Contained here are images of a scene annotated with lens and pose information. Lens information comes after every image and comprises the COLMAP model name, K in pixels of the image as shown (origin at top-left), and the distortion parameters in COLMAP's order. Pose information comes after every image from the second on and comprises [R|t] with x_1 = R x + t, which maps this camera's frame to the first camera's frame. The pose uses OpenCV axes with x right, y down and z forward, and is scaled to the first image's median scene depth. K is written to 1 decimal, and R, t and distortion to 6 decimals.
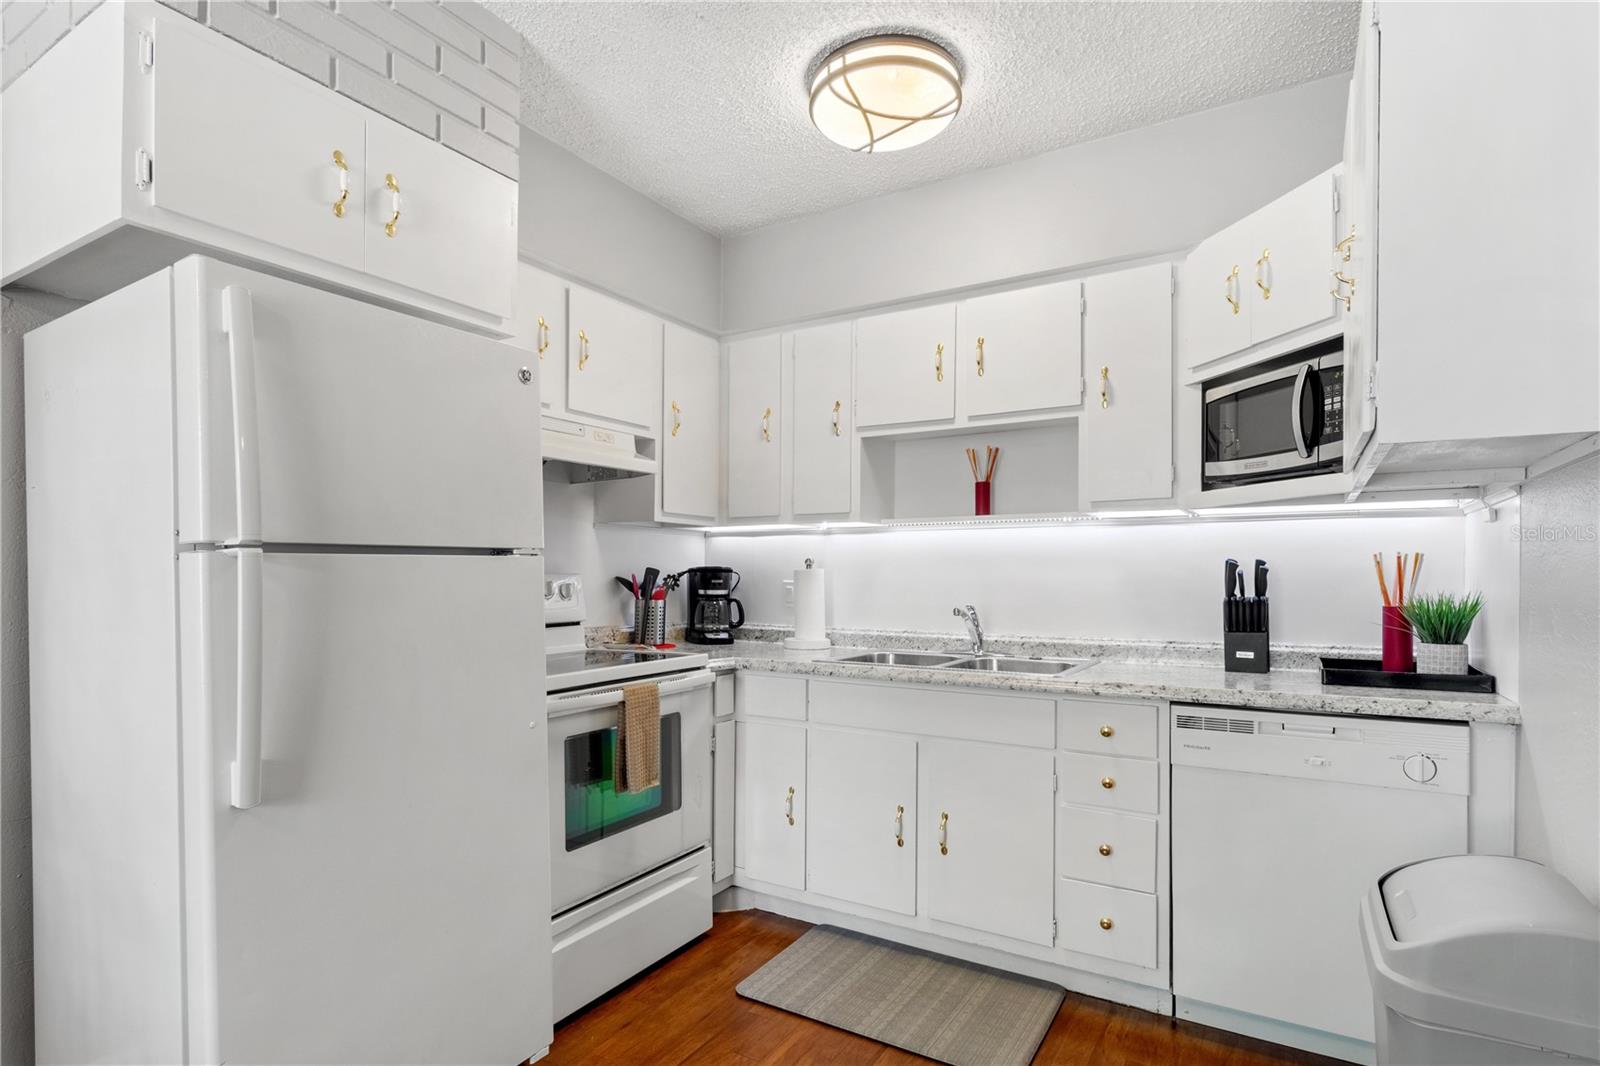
lens RADIAL K [[813.9, 0, 799.5], [0, 813.9, 573.0], [0, 0, 1]] dist [-0.000571, -0.000034]
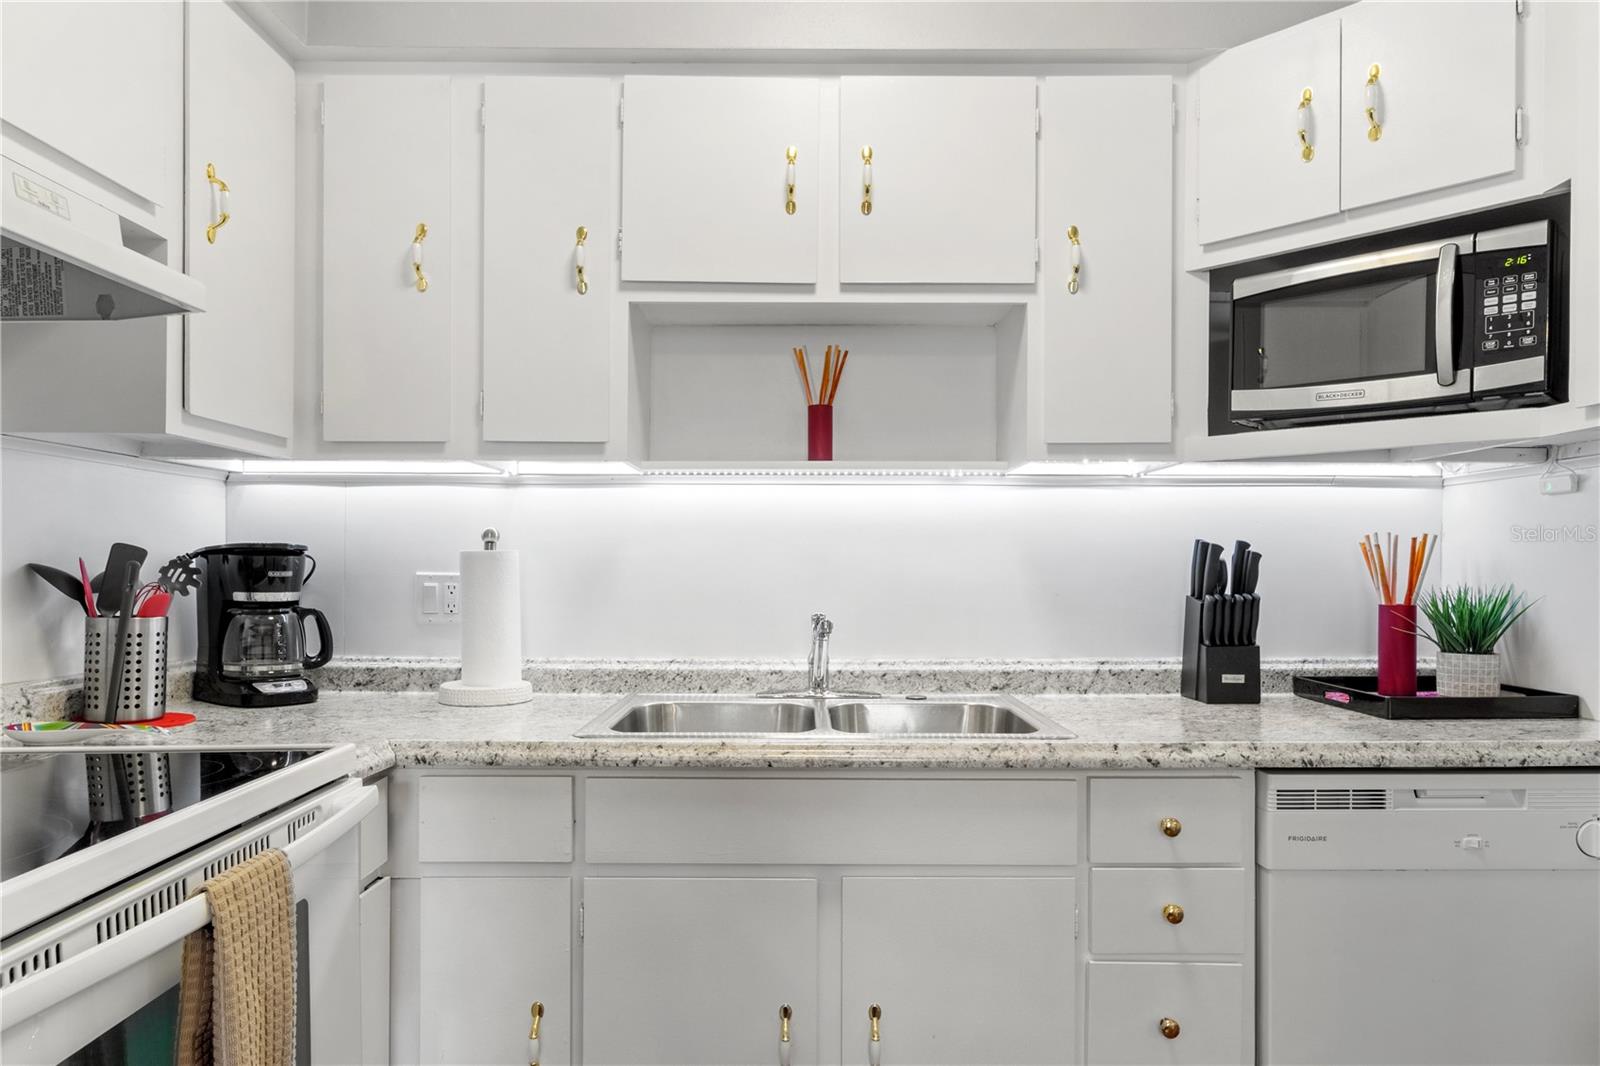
lens RADIAL K [[997.8, 0, 799.1], [0, 997.8, 563.9], [0, 0, 1]] dist [0.000244, 0.000699]
pose [[0.853420, 0.001910, 0.521220, -0.168040], [-0.002927, 0.999995, 0.001127, 0.003173], [-0.521215, -0.002488, 0.853422, 0.384807]]
